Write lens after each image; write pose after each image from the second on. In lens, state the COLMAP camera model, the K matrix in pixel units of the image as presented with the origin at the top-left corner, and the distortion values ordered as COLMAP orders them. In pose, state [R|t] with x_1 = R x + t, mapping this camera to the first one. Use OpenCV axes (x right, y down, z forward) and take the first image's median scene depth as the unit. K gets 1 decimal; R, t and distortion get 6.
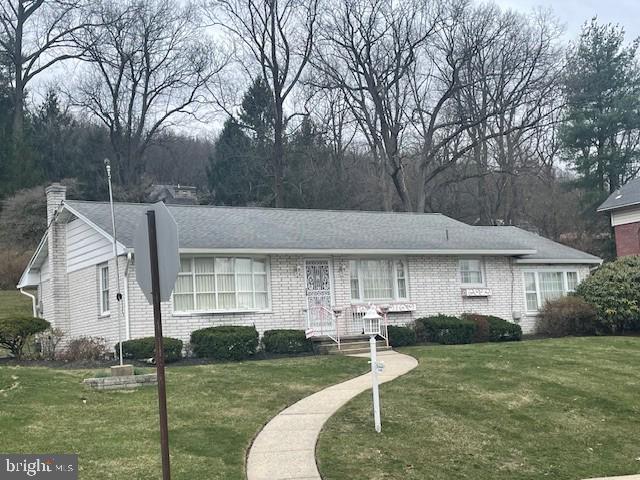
lens RADIAL K [[872.0, 0, 319.9], [0, 872.0, 239.2], [0, 0, 1]] dist [0.036193, 0.000000]
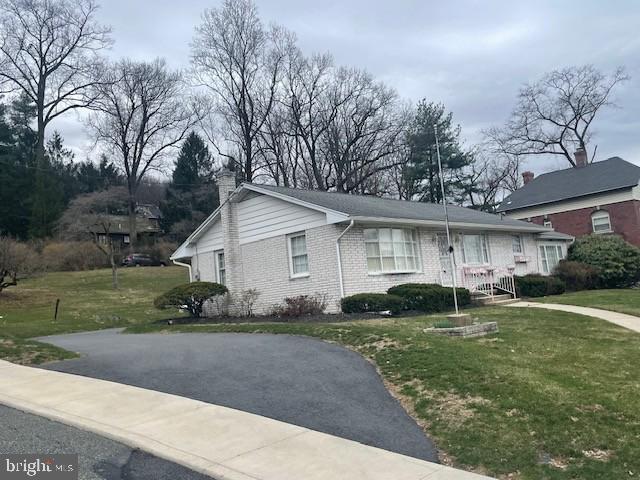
lens RADIAL K [[551.0, 0, 319.4], [0, 551.0, 238.7], [0, 0, 1]] dist [0.016144, -0.005284]
pose [[0.979106, -0.003912, 0.203311, -0.303158], [0.005533, 0.999957, -0.007408, 0.033802], [-0.203273, 0.008379, 0.979086, 0.221580]]
